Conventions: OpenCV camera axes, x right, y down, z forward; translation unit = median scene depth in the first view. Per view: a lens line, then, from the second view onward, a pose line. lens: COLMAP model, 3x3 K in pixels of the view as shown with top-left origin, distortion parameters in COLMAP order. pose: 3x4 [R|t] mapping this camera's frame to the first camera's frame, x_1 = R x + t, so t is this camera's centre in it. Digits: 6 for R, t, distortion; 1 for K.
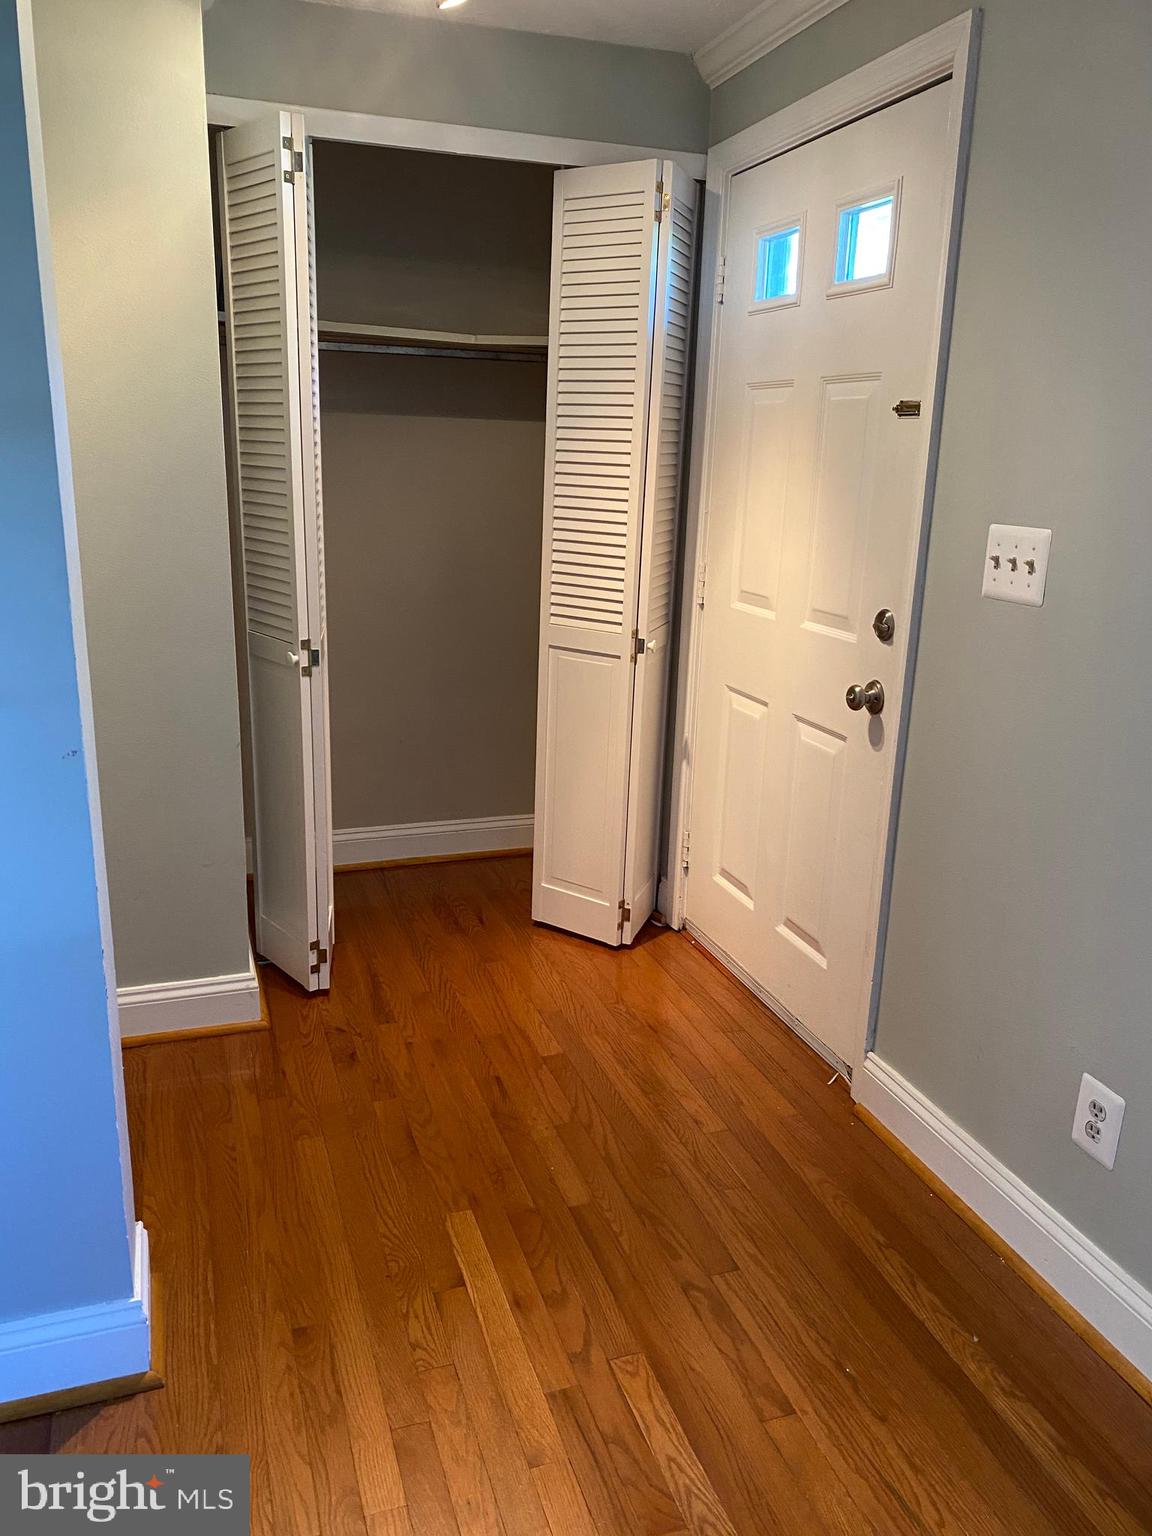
lens RADIAL K [[1172.7, 0, 570.9], [0, 1172.7, 751.3], [0, 0, 1]] dist [0.059668, -0.071501]
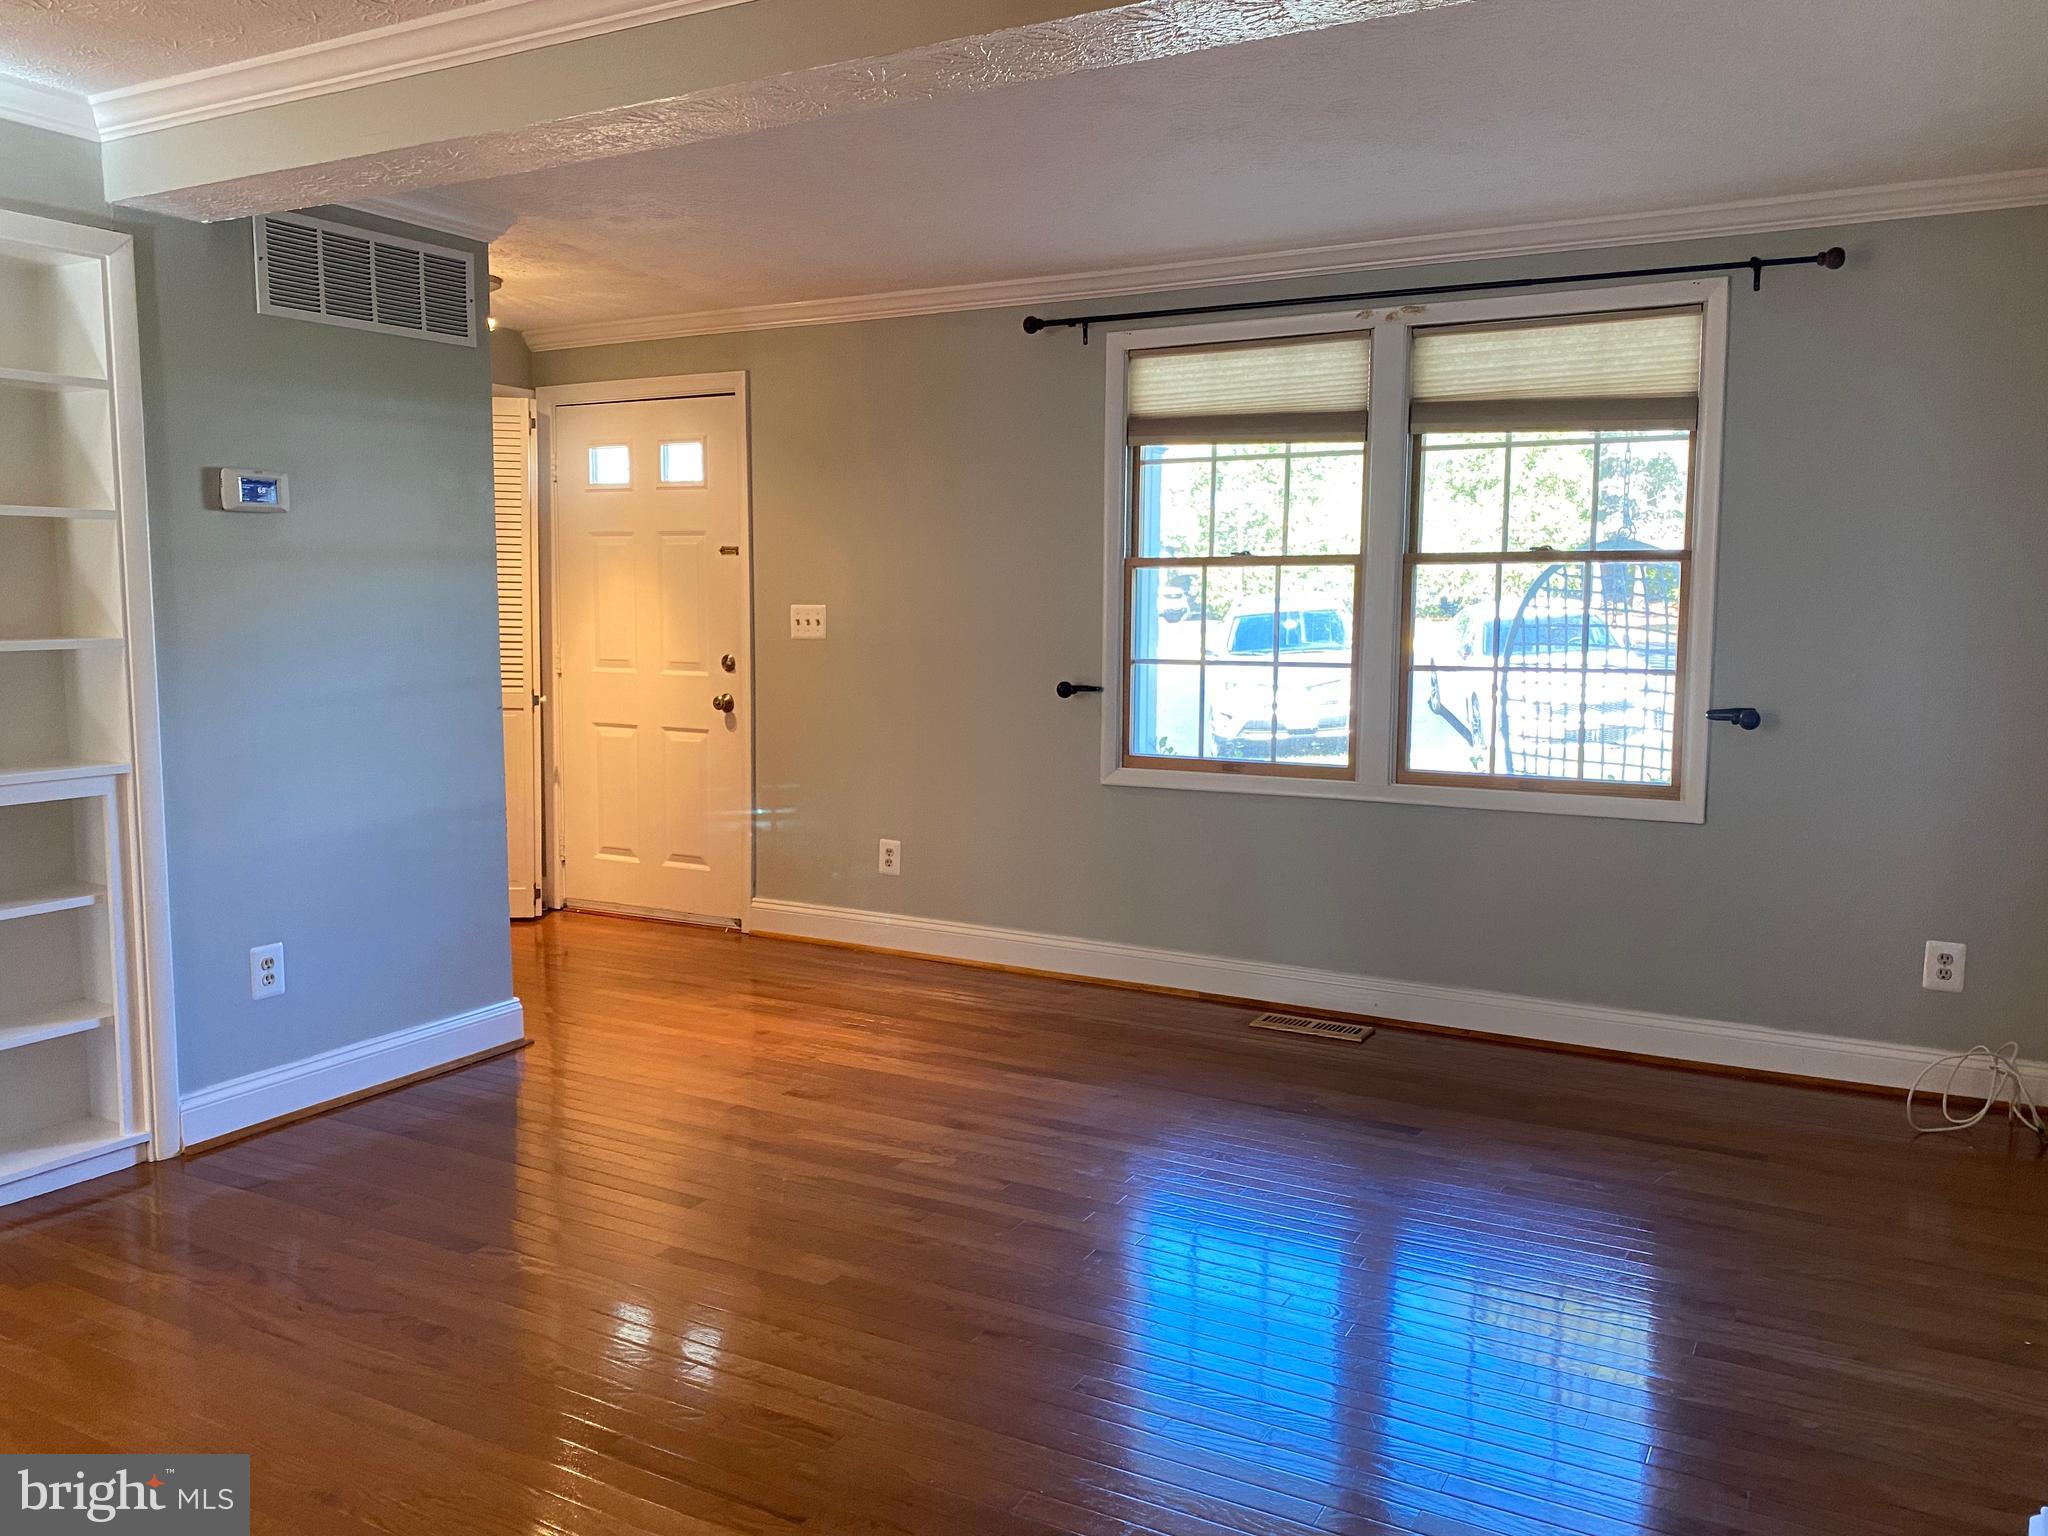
lens RADIAL K [[1563.7, 0, 1018.1], [0, 1563.7, 767.3], [0, 0, 1]] dist [0.059668, -0.071501]
pose [[0.741098, -0.091014, 0.665200, -0.931654], [0.180174, 0.981387, -0.066456, 0.266383], [-0.646770, 0.169102, 0.743702, -0.976969]]
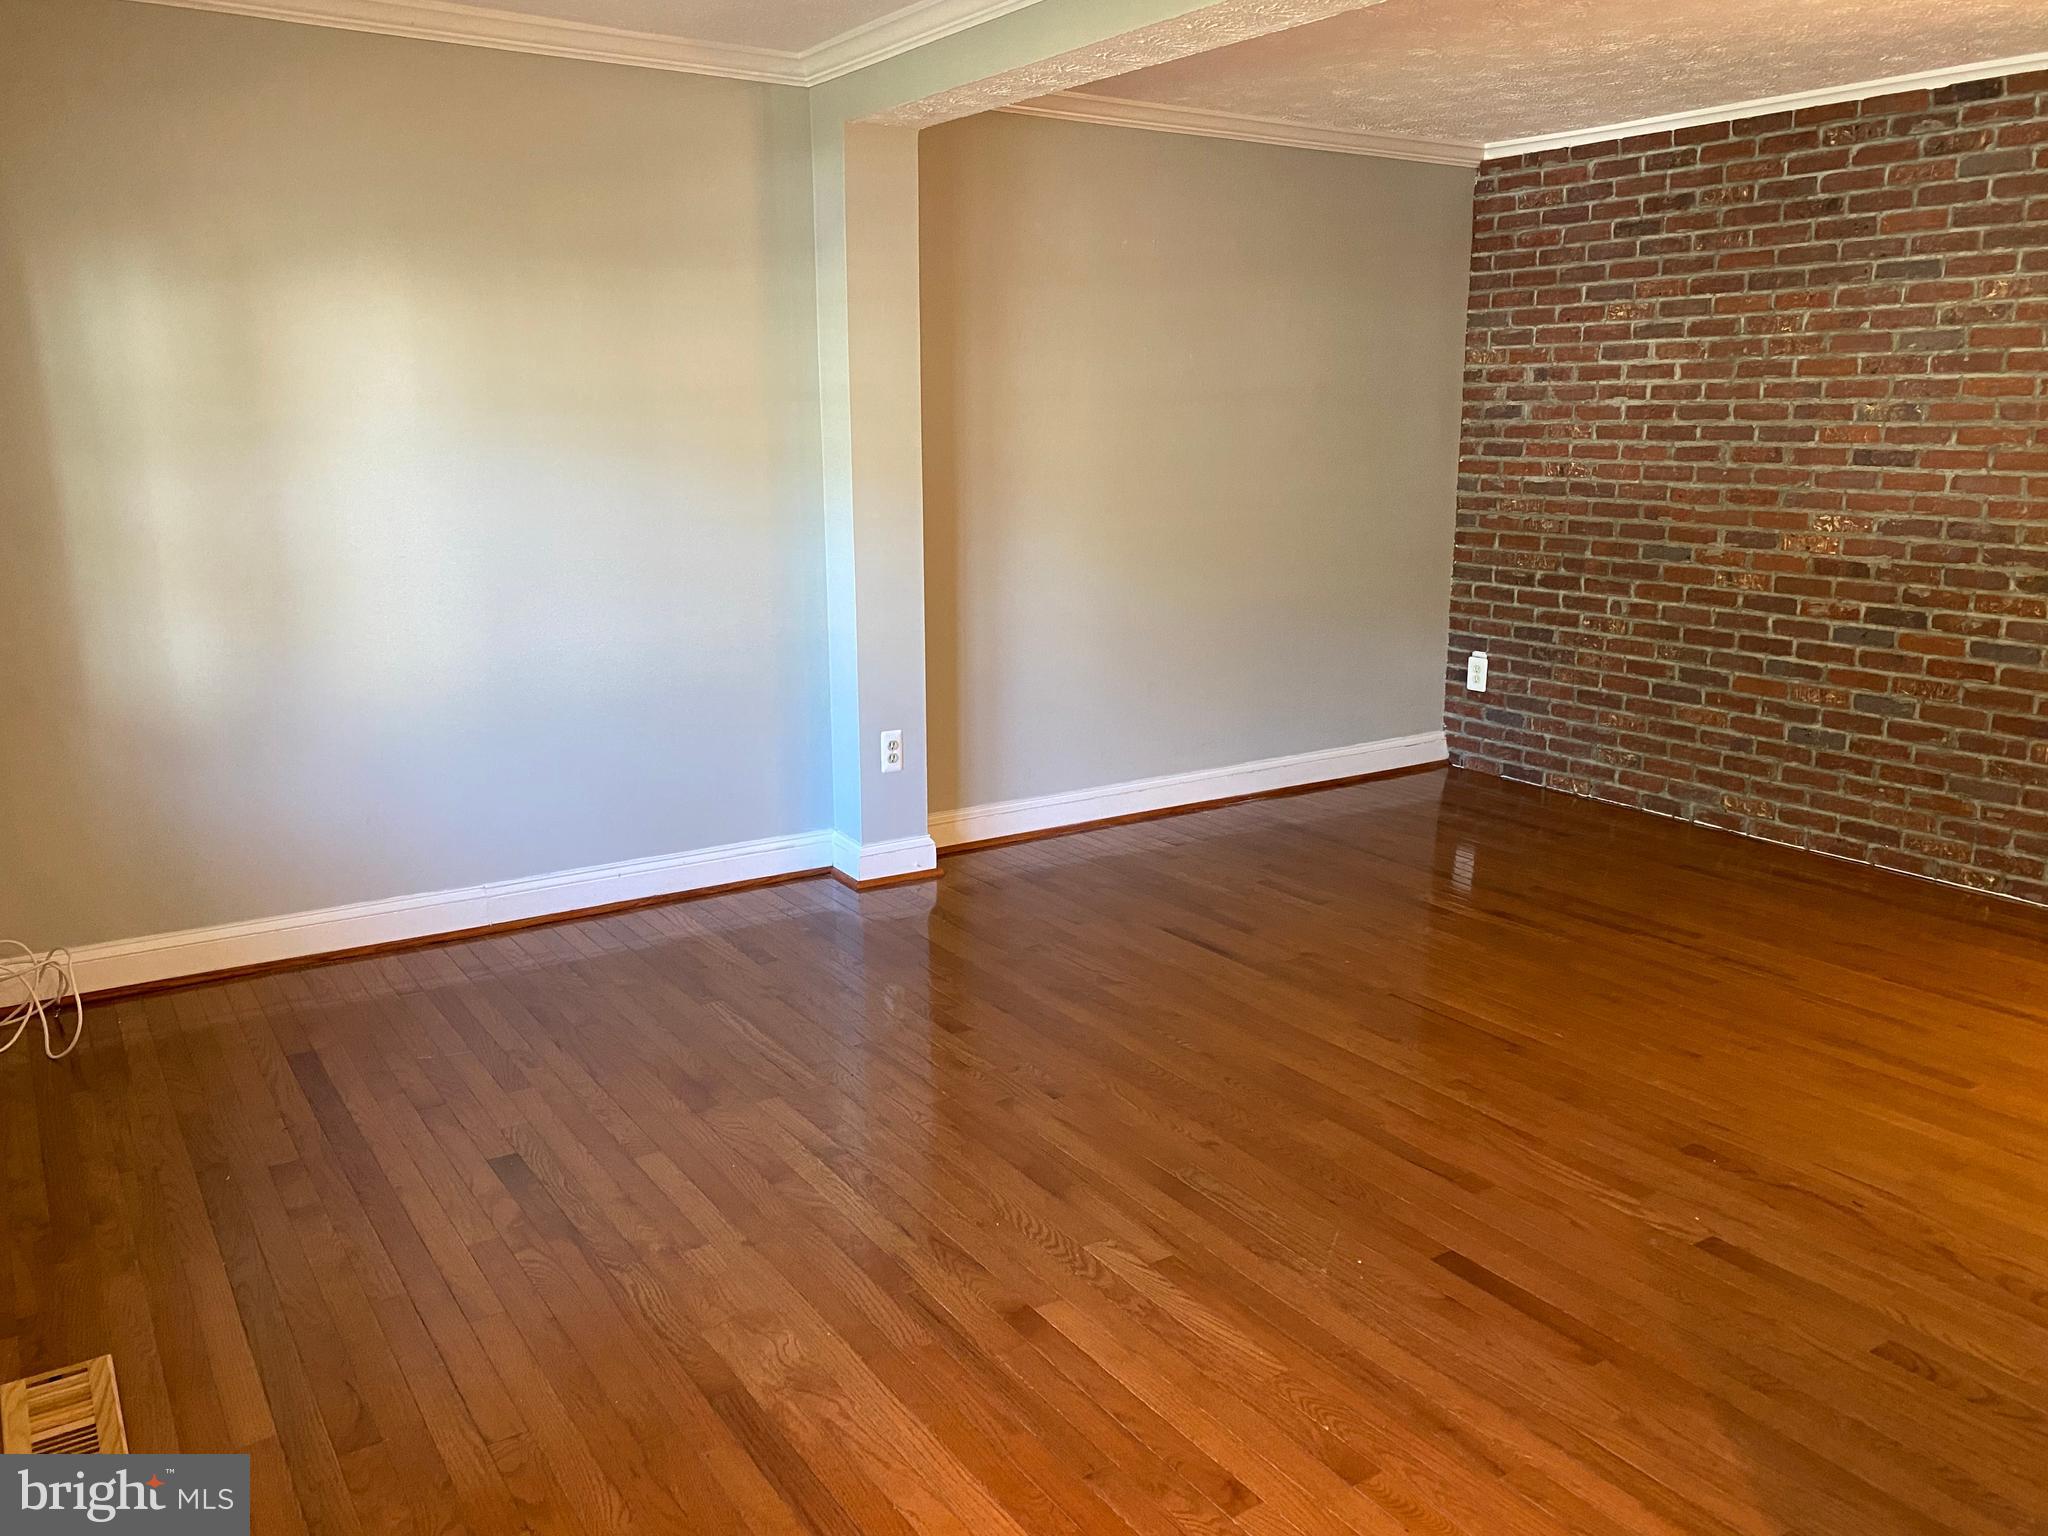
lens RADIAL K [[1563.7, 0, 1038.8], [0, 1563.7, 775.3], [0, 0, 1]] dist [0.059668, -0.071501]
pose [[-0.964285, 0.035955, -0.262414, 0.157225], [-0.088702, 0.889697, 0.447853, -0.198978], [0.249571, 0.455134, -0.854732, 0.796609]]
